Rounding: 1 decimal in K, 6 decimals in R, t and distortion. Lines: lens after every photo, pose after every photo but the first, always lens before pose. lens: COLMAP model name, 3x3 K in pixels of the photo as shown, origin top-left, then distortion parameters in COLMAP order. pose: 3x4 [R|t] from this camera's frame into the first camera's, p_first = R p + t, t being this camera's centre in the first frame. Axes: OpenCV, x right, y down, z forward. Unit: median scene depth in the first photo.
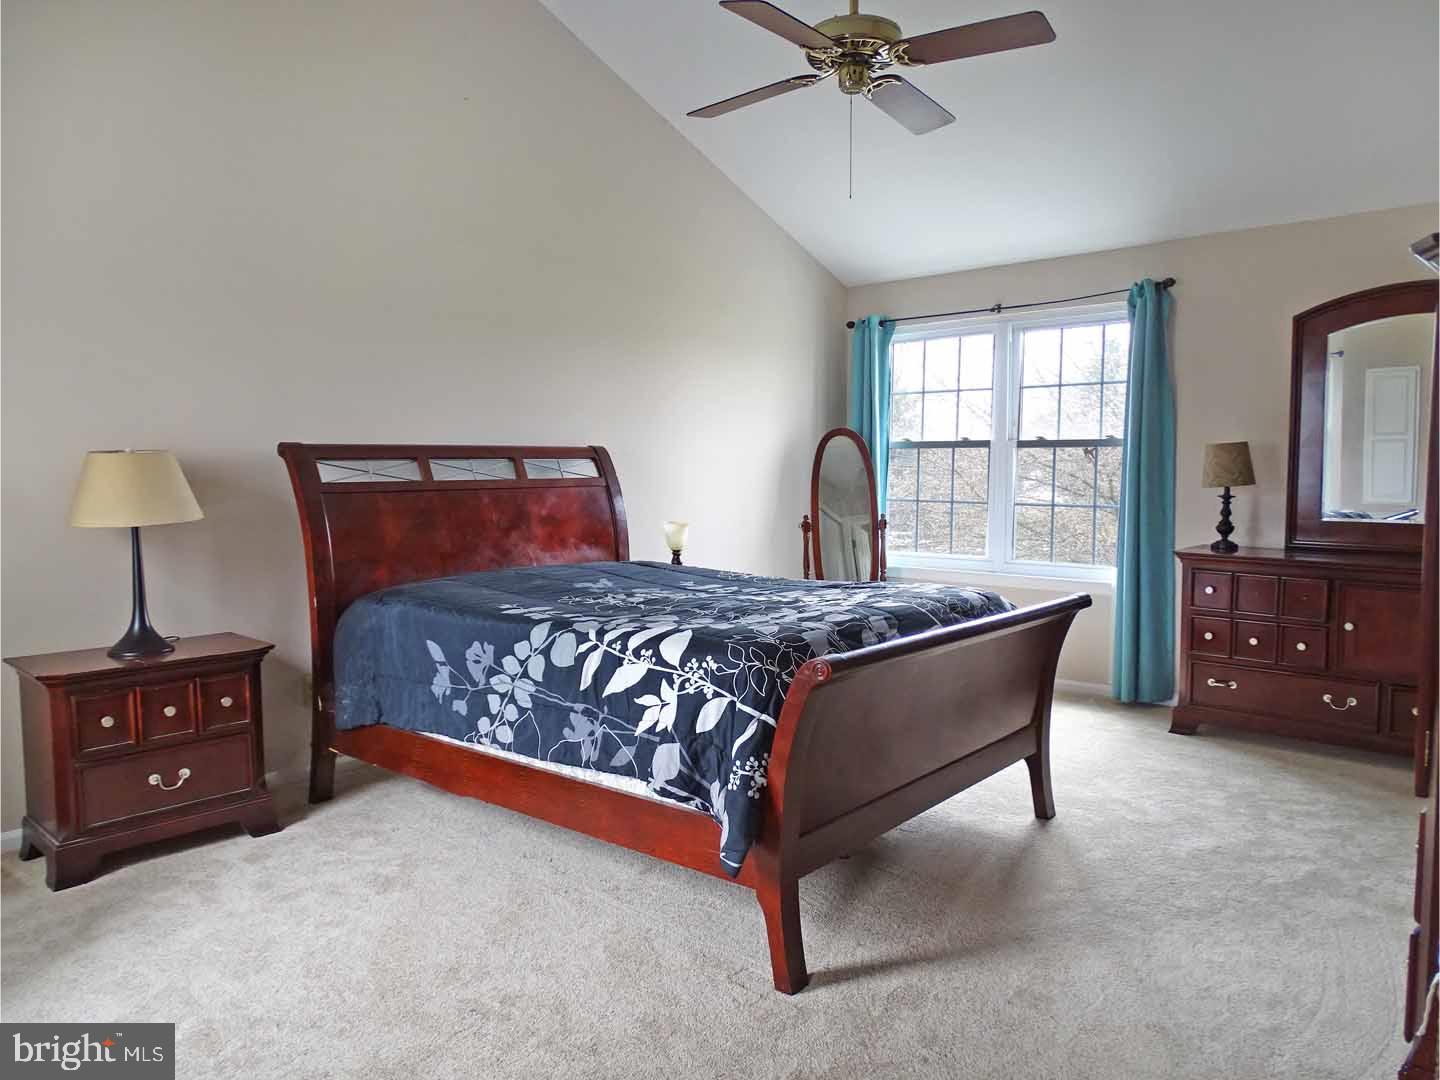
lens RADIAL K [[1025.5, 0, 720.0], [0, 1025.5, 541.0], [0, 0, 1]] dist [-0.005322, -0.005973]
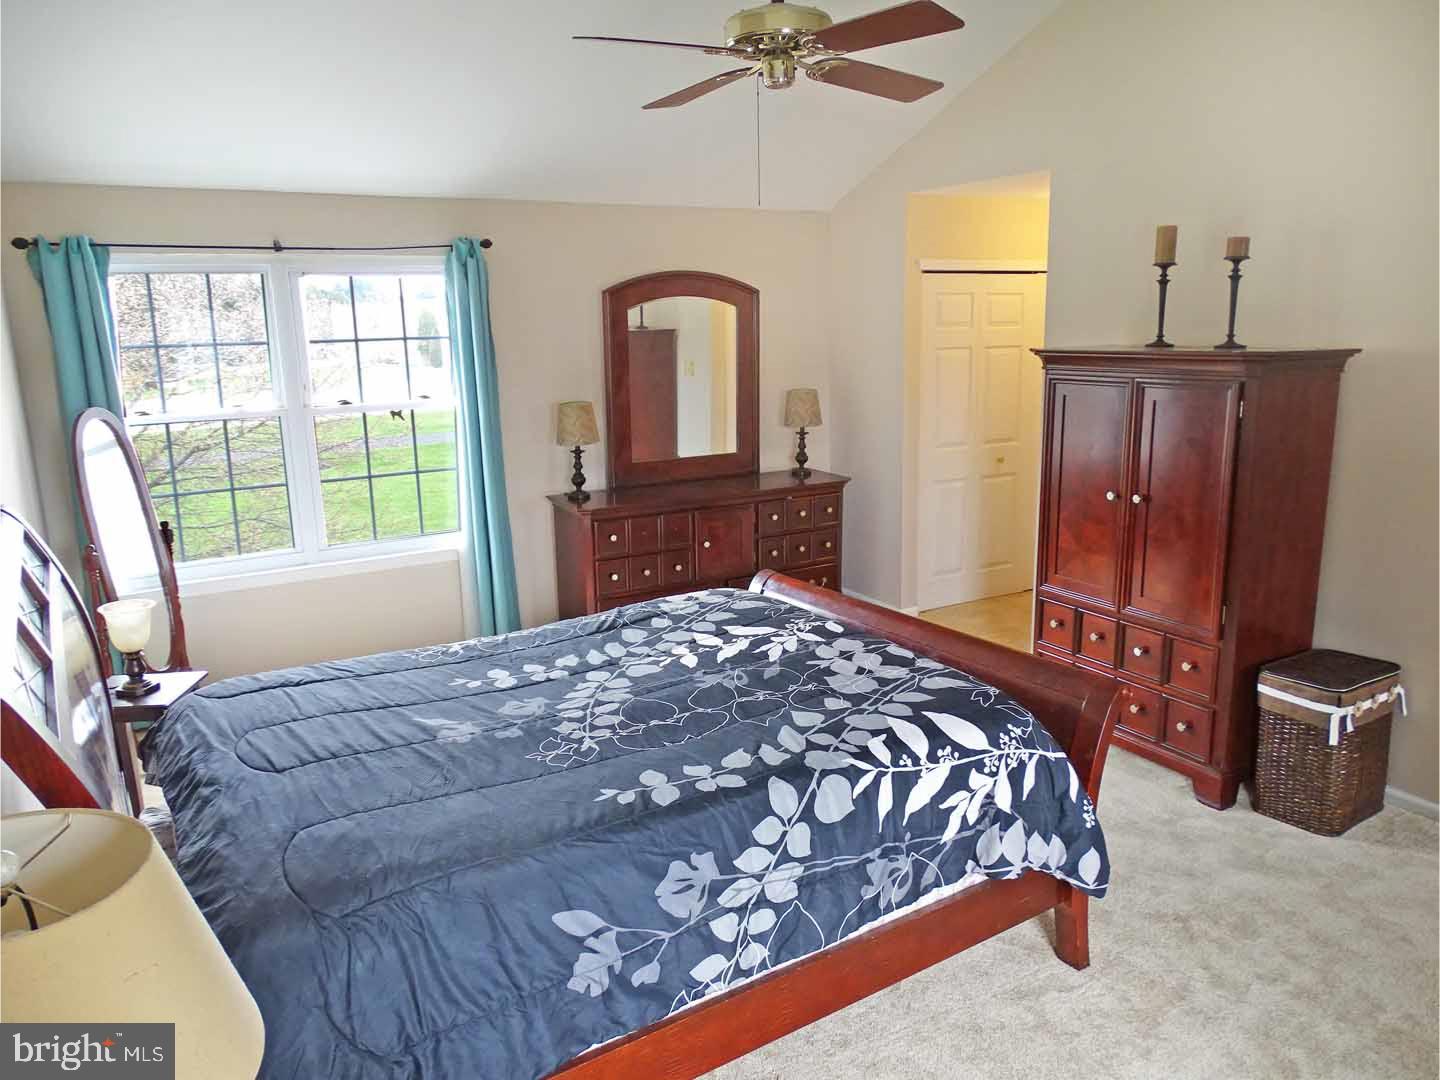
lens RADIAL K [[1025.5, 0, 719.3], [0, 1025.5, 540.5], [0, 0, 1]] dist [-0.005322, -0.005973]
pose [[0.297633, -0.203588, 0.932720, -0.831504], [0.085432, 0.978757, 0.186375, -0.228829], [-0.950850, 0.024213, 0.308704, 0.812243]]
